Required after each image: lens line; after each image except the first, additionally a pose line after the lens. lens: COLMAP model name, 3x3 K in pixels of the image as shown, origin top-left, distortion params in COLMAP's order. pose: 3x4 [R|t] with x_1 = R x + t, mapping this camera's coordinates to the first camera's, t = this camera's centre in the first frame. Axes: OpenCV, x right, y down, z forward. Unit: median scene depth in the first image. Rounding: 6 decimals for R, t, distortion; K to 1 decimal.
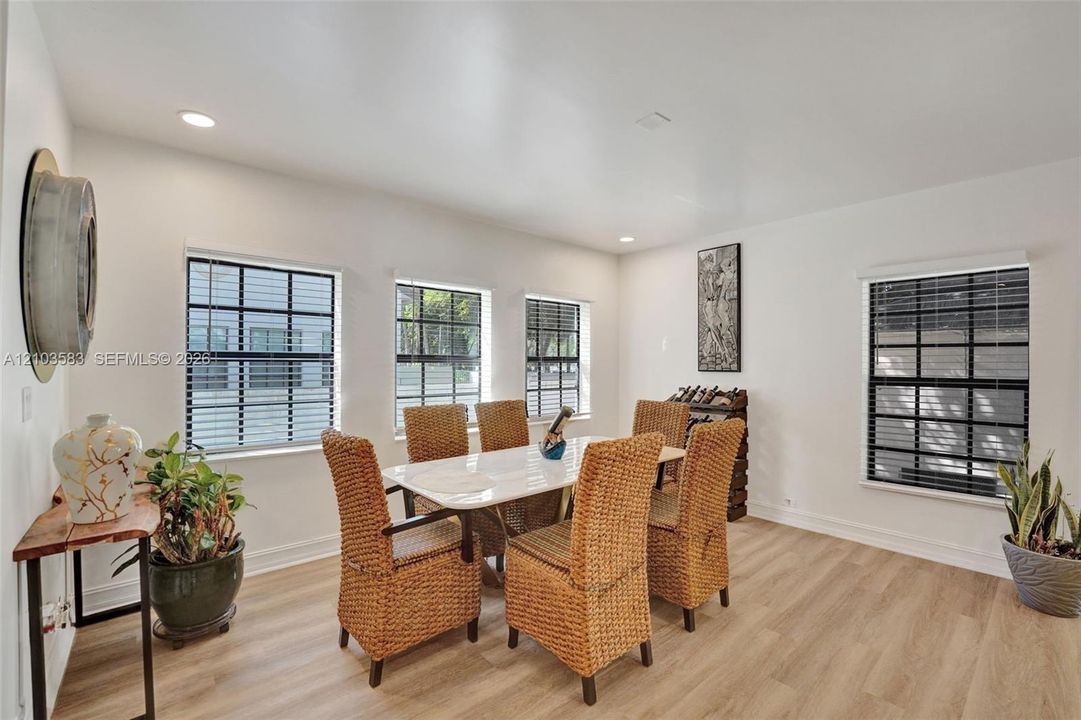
lens RADIAL K [[452.3, 0, 540.5], [0, 452.3, 360.0], [0, 0, 1]] dist [0.000218, 0.000212]
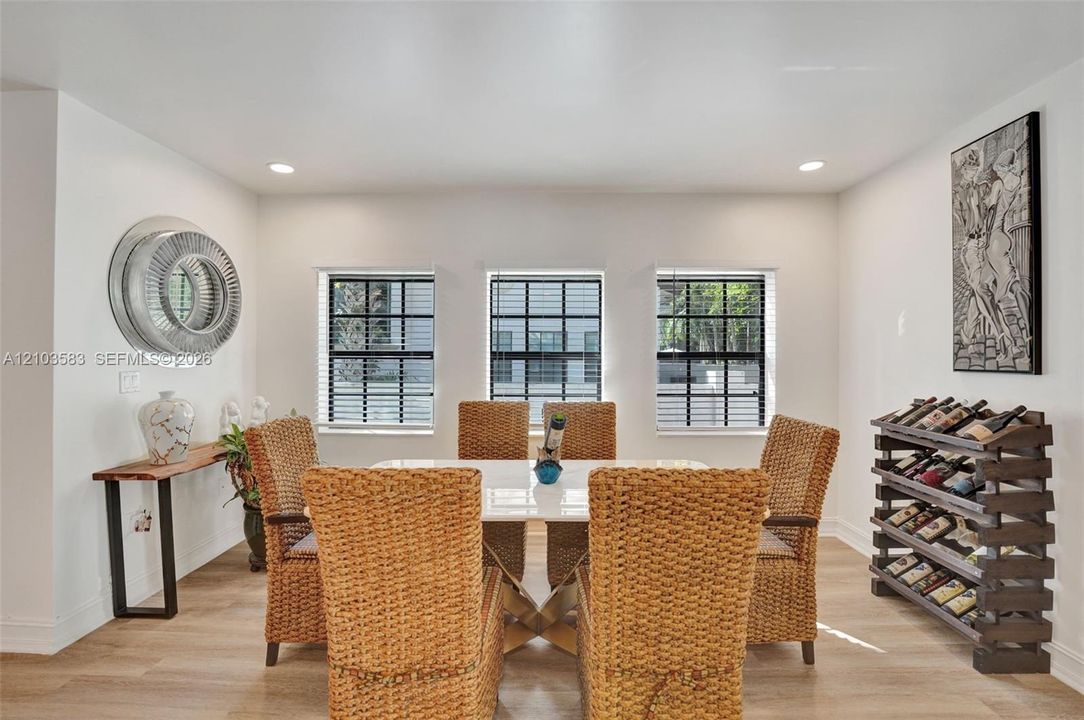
lens RADIAL K [[446.4, 0, 542.9], [0, 446.4, 356.8], [0, 0, 1]] dist [-0.027743, 0.002694]
pose [[0.742376, -0.011049, -0.669892, 0.344963], [0.008638, 0.999939, -0.006920, 0.006597], [0.669928, -0.000649, 0.742426, 0.286051]]
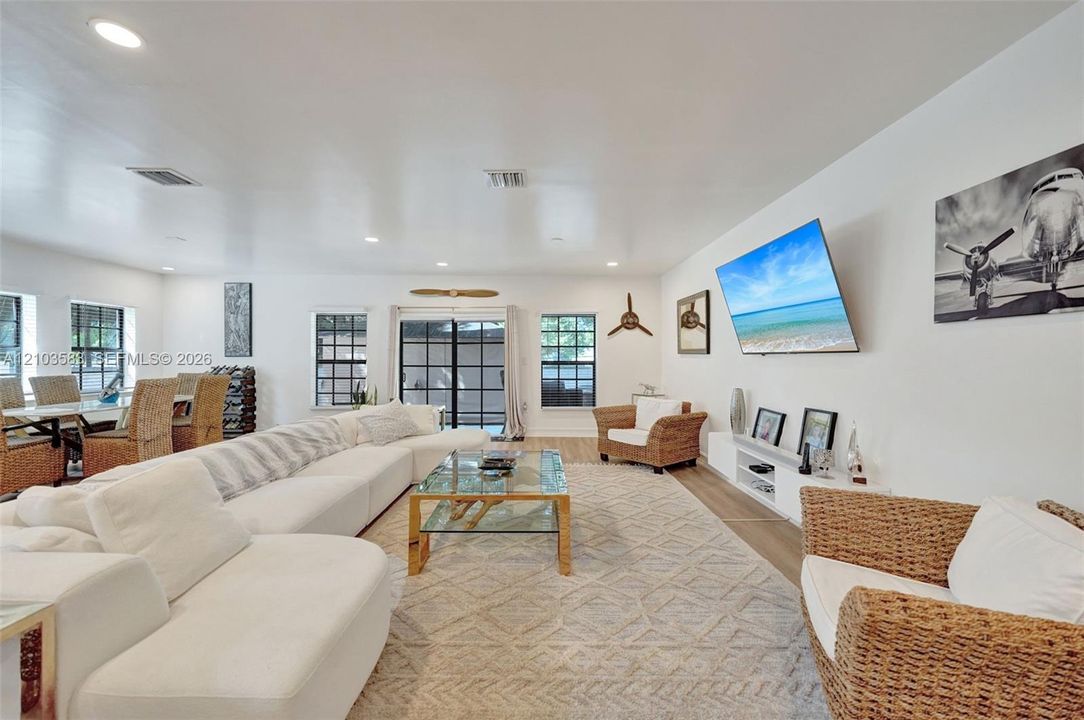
lens RADIAL K [[439.2, 0, 545.4], [0, 439.2, 361.9], [0, 0, 1]] dist [-0.008177, 0.000031]
pose [[0.646849, -0.011611, 0.762530, -0.111677], [-0.000417, 0.999879, 0.015579, 0.019361], [-0.762618, -0.010395, 0.646766, -0.937845]]
